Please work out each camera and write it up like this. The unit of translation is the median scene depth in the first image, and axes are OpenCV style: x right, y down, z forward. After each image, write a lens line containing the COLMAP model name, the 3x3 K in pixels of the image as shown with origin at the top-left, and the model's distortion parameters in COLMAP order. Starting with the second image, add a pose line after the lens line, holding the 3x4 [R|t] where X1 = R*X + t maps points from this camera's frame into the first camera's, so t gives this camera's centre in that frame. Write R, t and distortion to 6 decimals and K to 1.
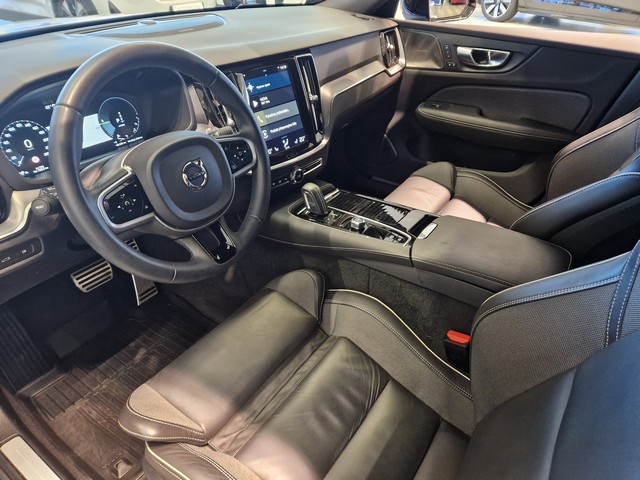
lens RADIAL K [[434.7, 0, 320.4], [0, 434.7, 255.5], [0, 0, 1]] dist [0.043556, -0.044667]
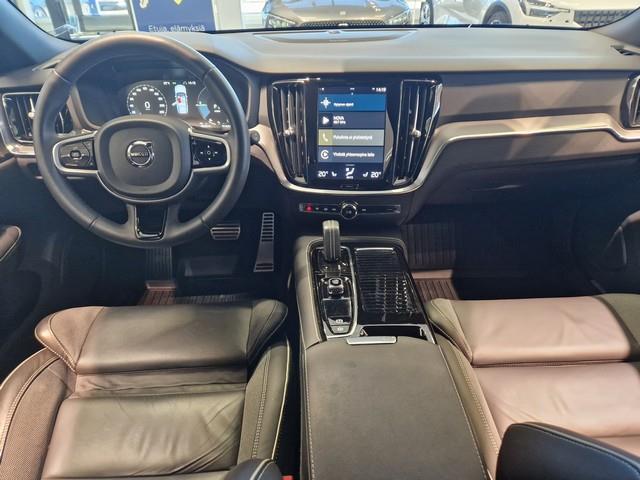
lens RADIAL K [[435.6, 0, 321.9], [0, 435.6, 246.7], [0, 0, 1]] dist [0.048997, -0.003494]
pose [[0.590399, 0.409474, -0.695529, 0.506200], [-0.451585, 0.881829, 0.135826, -0.201310], [0.668955, 0.233898, 0.705543, 0.352107]]
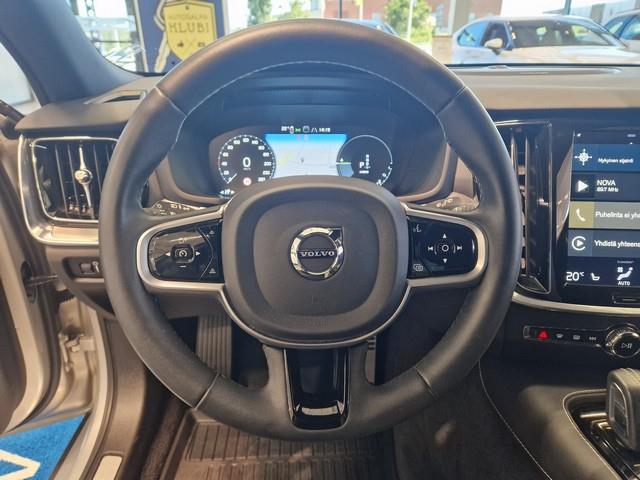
lens RADIAL K [[434.7, 0, 314.8], [0, 434.7, 245.7], [0, 0, 1]] dist [0.043556, -0.044667]
pose [[0.605948, 0.306261, -0.734188, 0.058932], [-0.456173, 0.889875, -0.005289, -0.113033], [0.651716, 0.338121, 0.678926, 0.384940]]
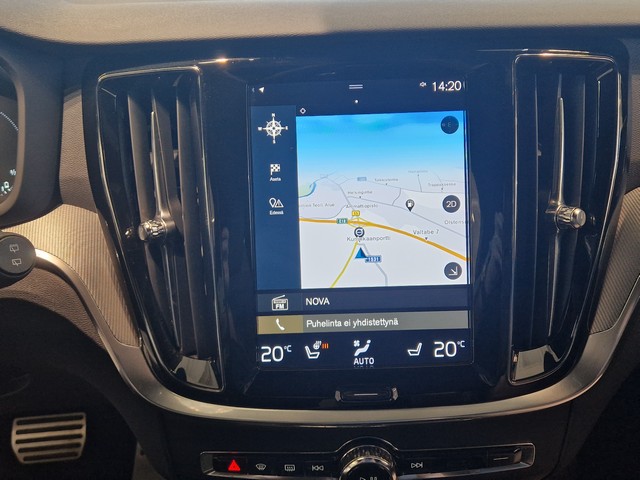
lens RADIAL K [[560.1, 0, 328.0], [0, 560.1, 250.7], [0, 0, 1]] dist [0.063100, -0.055758]
pose [[0.681475, 0.257087, -0.685199, 0.116289], [-0.405552, 0.912024, -0.061156, -0.256768], [0.609195, 0.319560, 0.725784, 0.658657]]
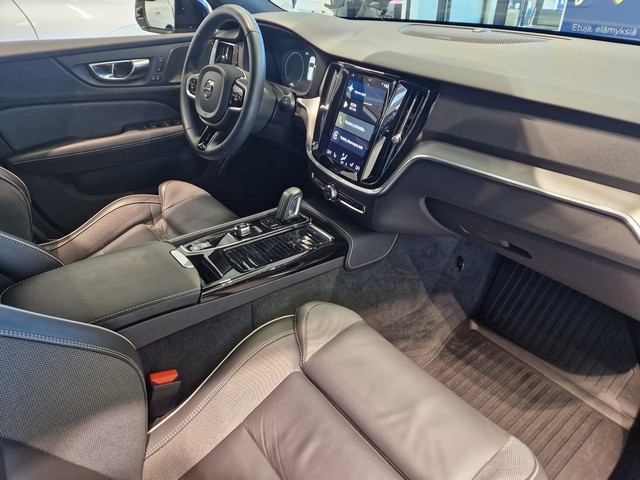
lens RADIAL K [[434.7, 0, 321.0], [0, 434.7, 238.1], [0, 0, 1]] dist [0.043556, -0.044667]
pose [[-0.271817, 0.489995, -0.828263, 0.696838], [-0.572486, 0.609483, 0.548443, -0.570614], [0.773547, 0.623246, 0.114847, 0.882648]]
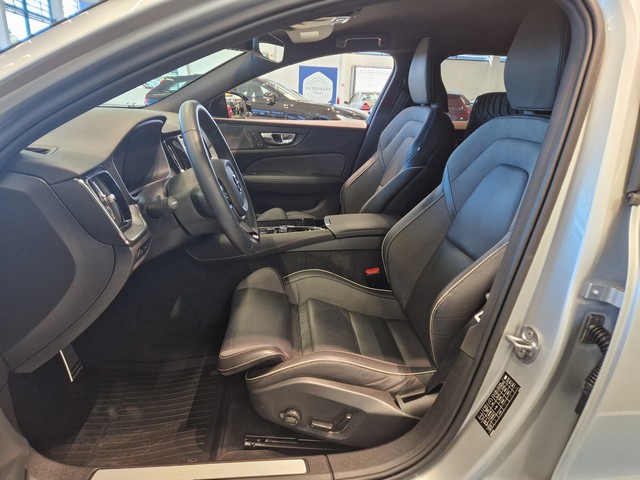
lens RADIAL K [[434.7, 0, 326.8], [0, 434.7, 246.1], [0, 0, 1]] dist [0.043556, -0.044667]
pose [[0.758402, -0.195128, 0.621894, -0.614958], [0.356967, 0.922664, -0.145824, 0.206775], [-0.545345, 0.332589, 0.769405, -0.158183]]
